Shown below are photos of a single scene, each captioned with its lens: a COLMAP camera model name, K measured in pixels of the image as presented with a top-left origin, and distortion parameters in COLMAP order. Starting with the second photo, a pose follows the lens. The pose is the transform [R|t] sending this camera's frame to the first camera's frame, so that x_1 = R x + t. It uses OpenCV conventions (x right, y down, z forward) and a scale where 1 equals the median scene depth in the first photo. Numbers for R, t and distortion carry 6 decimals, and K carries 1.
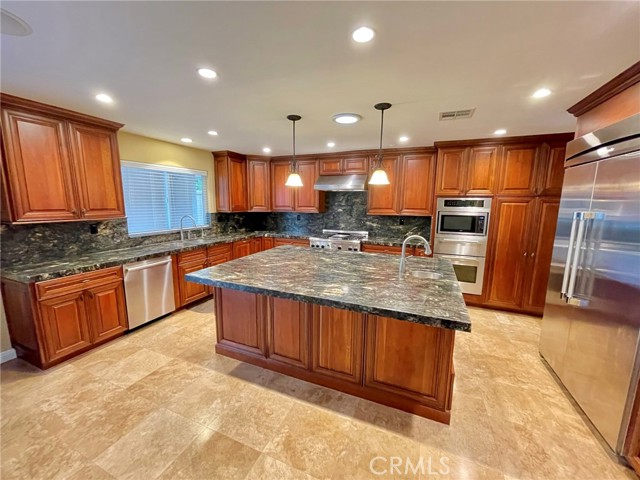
lens RADIAL K [[257.9, 0, 316.0], [0, 257.9, 243.8], [0, 0, 1]] dist [0.001336, -0.001016]
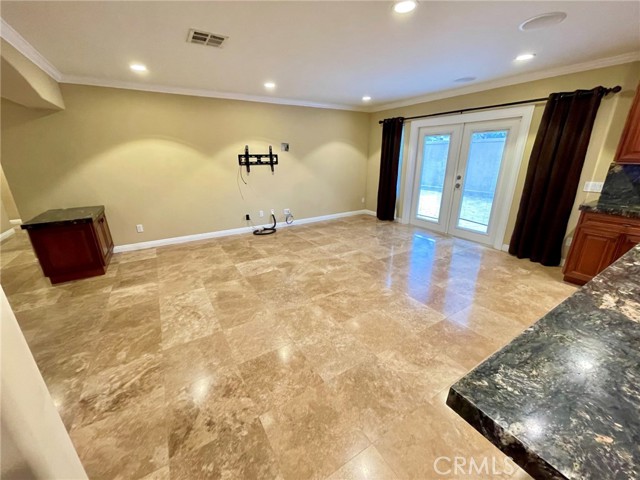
lens RADIAL K [[257.9, 0, 318.4], [0, 257.9, 240.6], [0, 0, 1]] dist [0.001336, -0.001016]
pose [[-0.576039, 0.252833, -0.777338, 0.477652], [-0.136253, 0.907960, 0.396287, -0.029753], [0.805987, 0.334191, -0.488571, 0.445957]]
